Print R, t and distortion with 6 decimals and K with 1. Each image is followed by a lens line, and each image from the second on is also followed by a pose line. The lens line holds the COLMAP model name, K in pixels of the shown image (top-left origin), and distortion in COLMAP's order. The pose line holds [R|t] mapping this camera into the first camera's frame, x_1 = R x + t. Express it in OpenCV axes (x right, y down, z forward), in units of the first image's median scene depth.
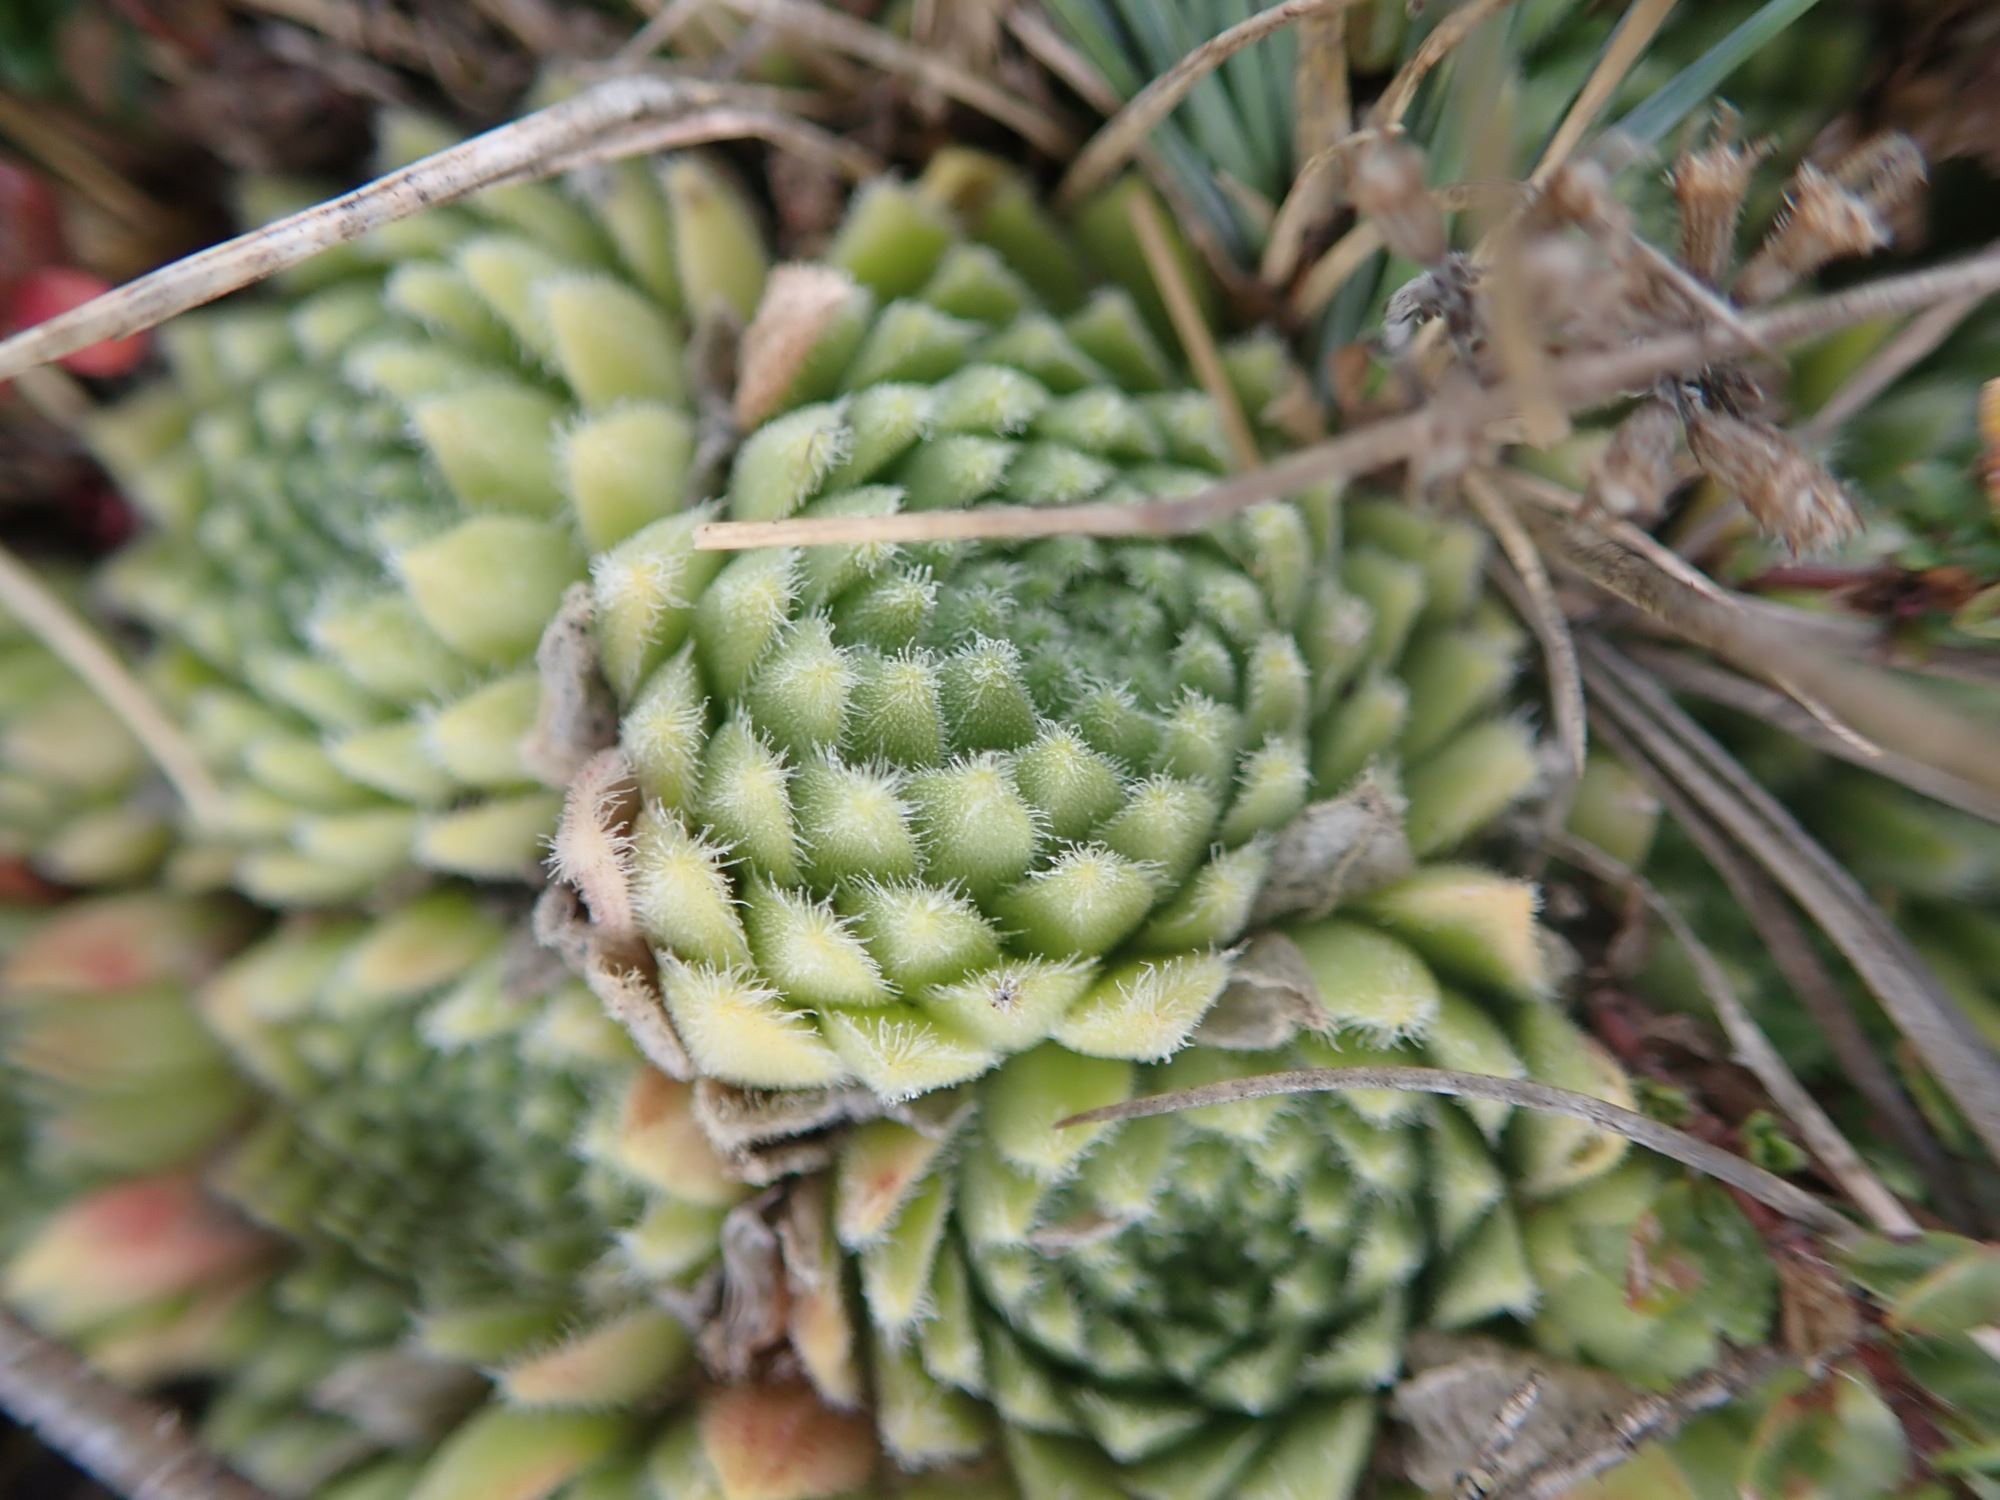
lens RADIAL K [[1728.4, 0, 1000.0], [0, 1728.4, 750.0], [0, 0, 1]] dist [-0.001209, -0.006087]
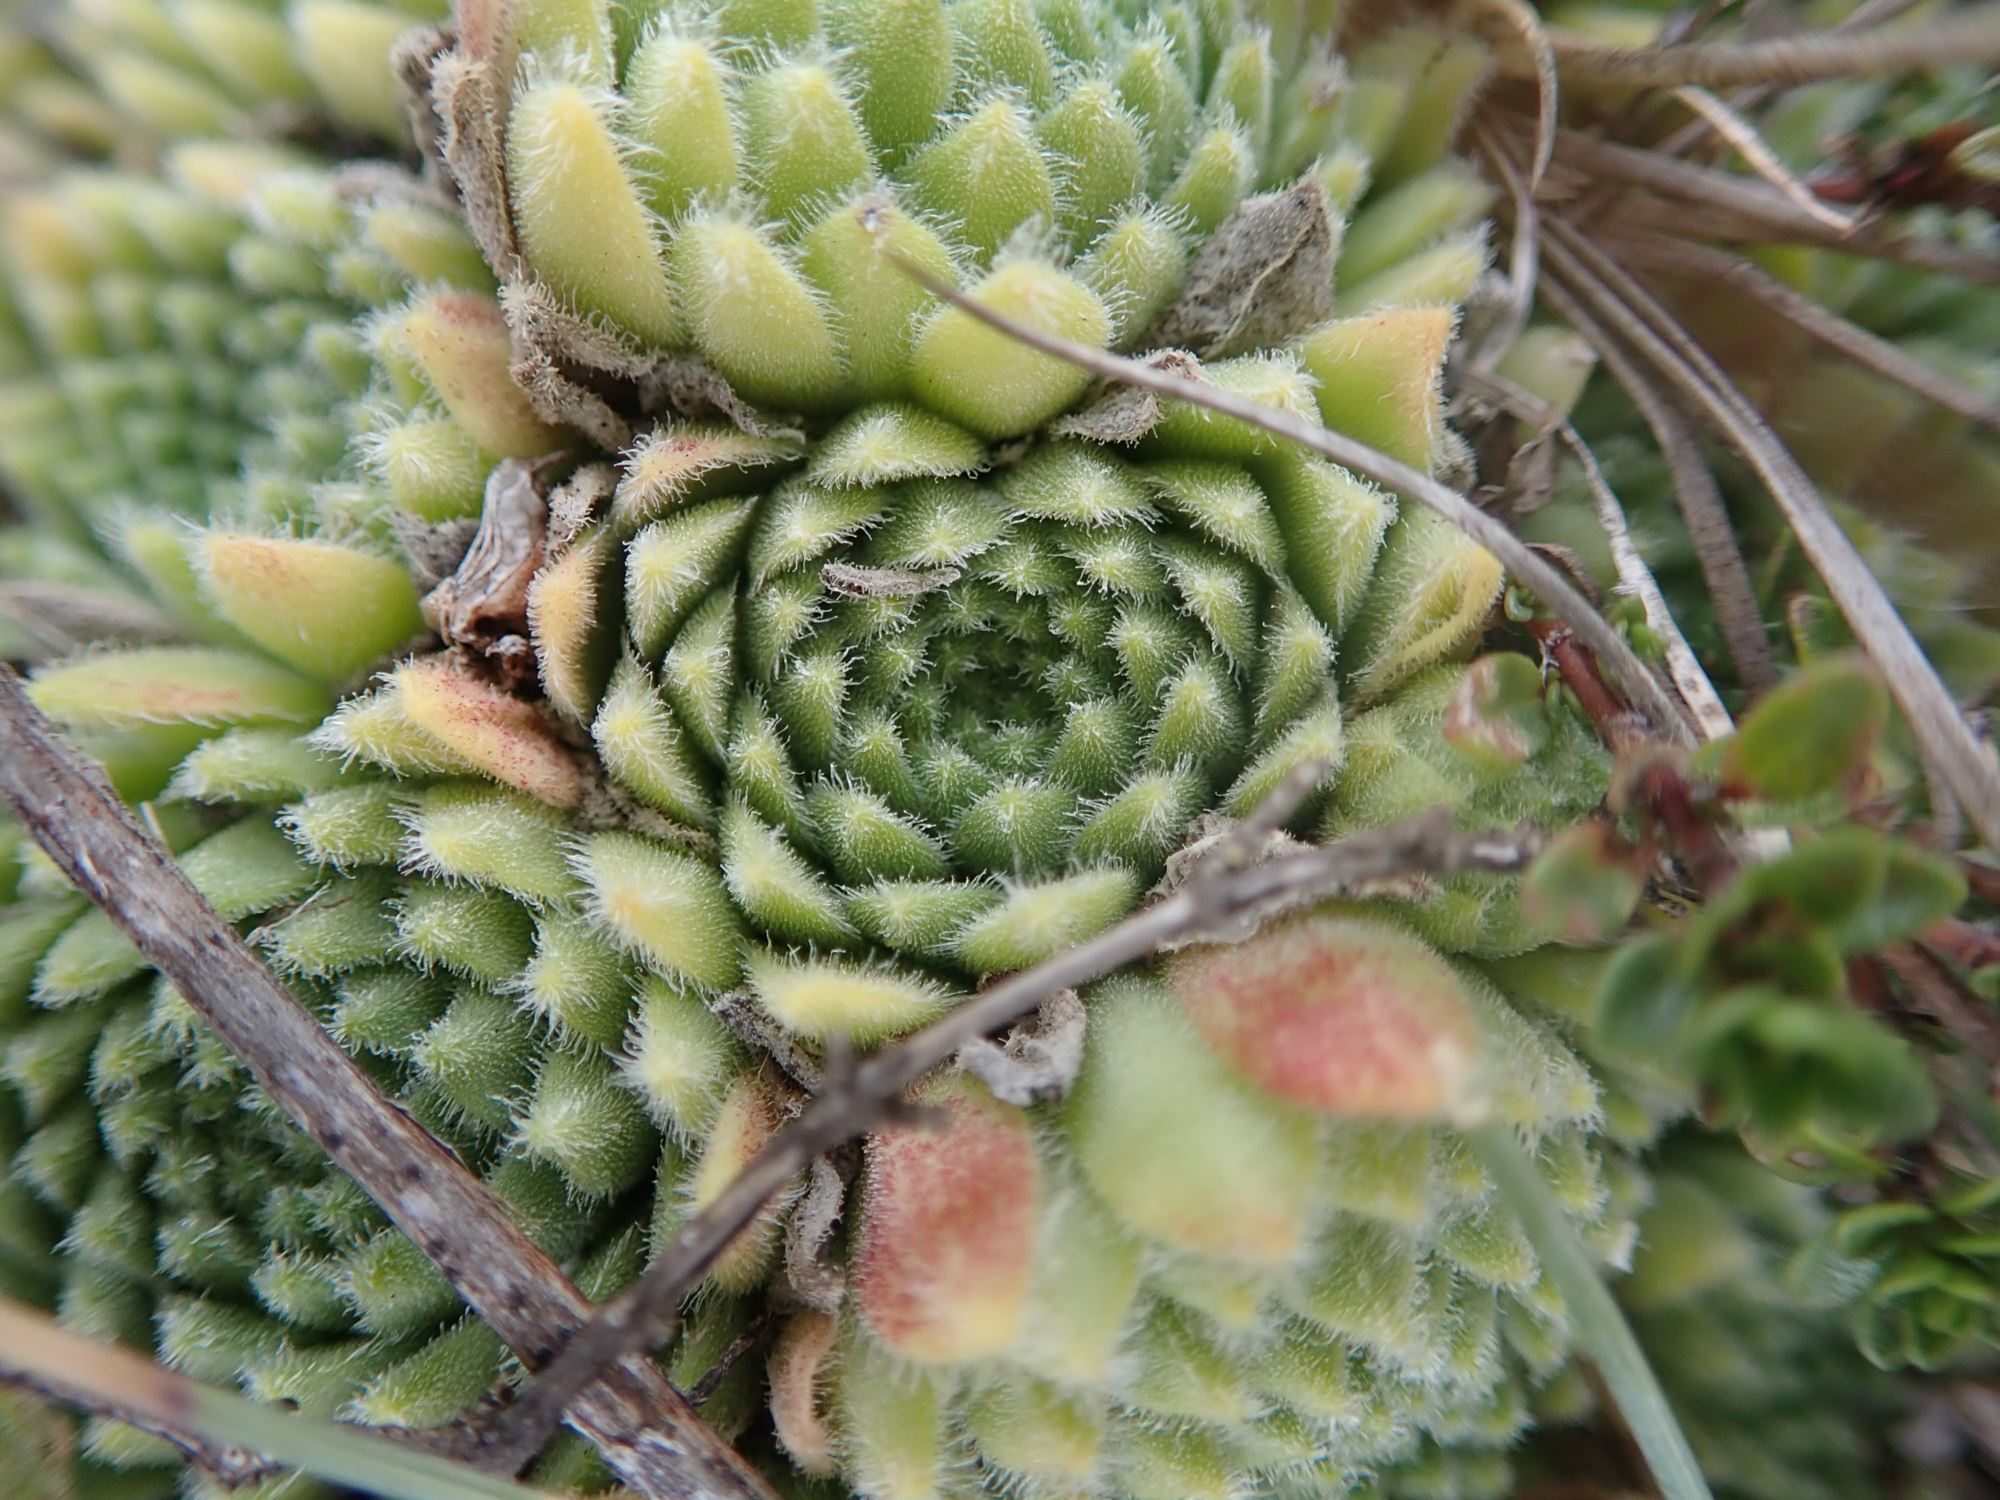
lens RADIAL K [[1728.4, 0, 1000.0], [0, 1728.4, 750.0], [0, 0, 1]] dist [-0.001209, -0.006087]
pose [[0.959870, 0.277071, 0.043373, 0.092530], [-0.271061, 0.956261, -0.109956, 0.438617], [-0.071942, 0.093787, 0.992990, 0.112175]]
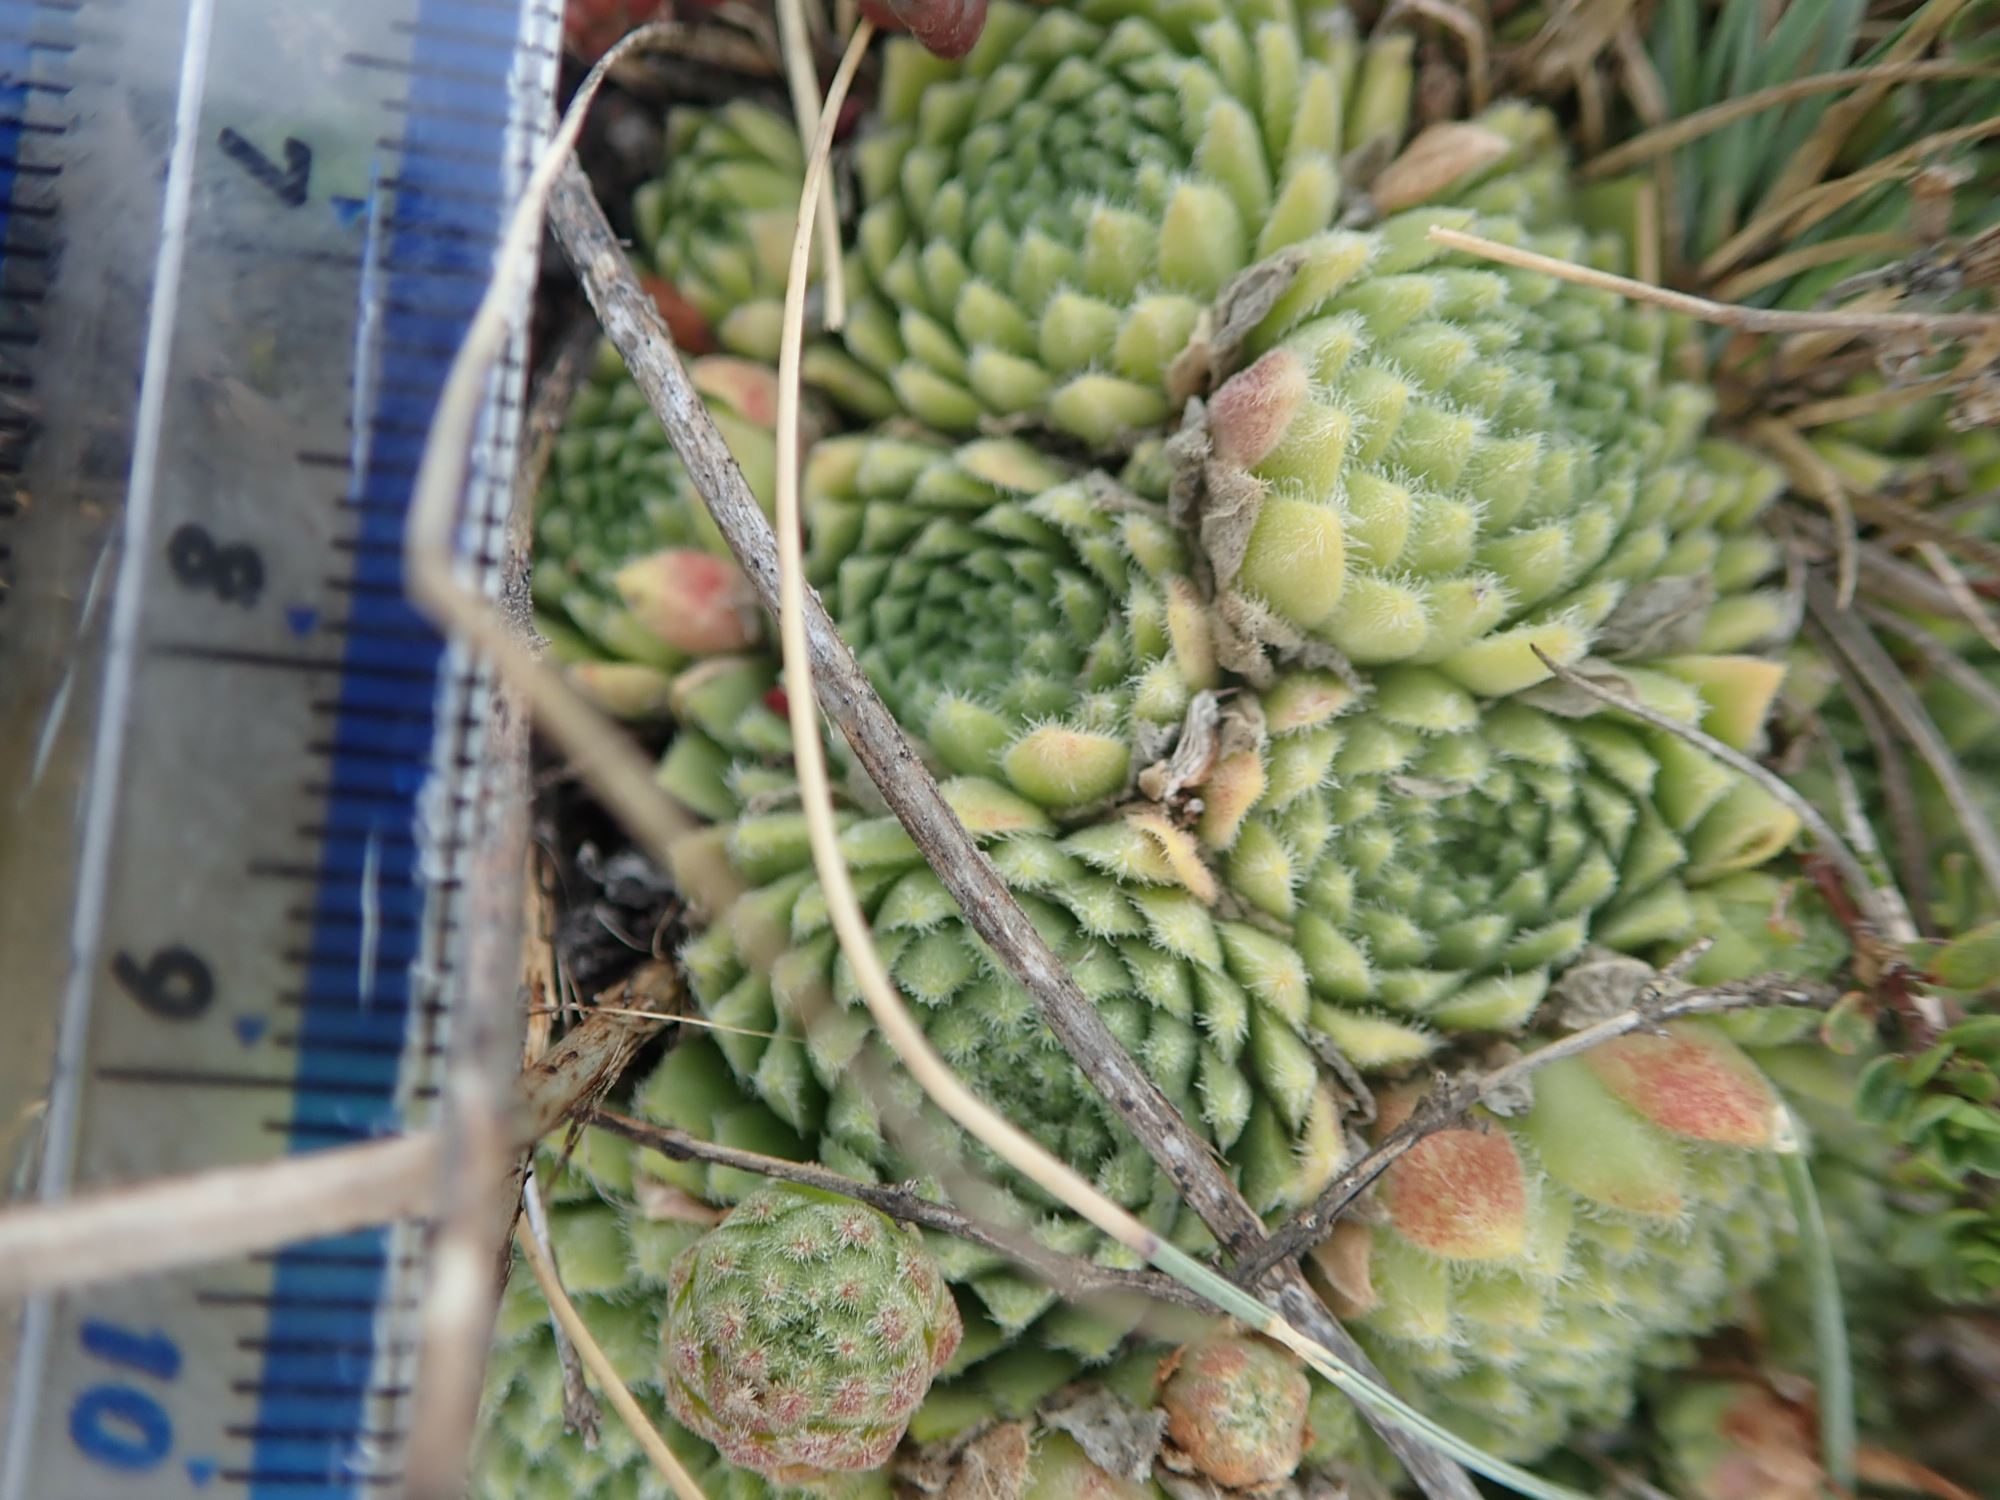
lens RADIAL K [[1728.4, 0, 1000.0], [0, 1728.4, 750.0], [0, 0, 1]] dist [-0.001209, -0.006087]
pose [[0.921054, 0.367568, 0.128657, -0.479739], [-0.358785, 0.929387, -0.086683, 0.498468], [-0.151434, 0.033680, 0.987893, -0.397434]]
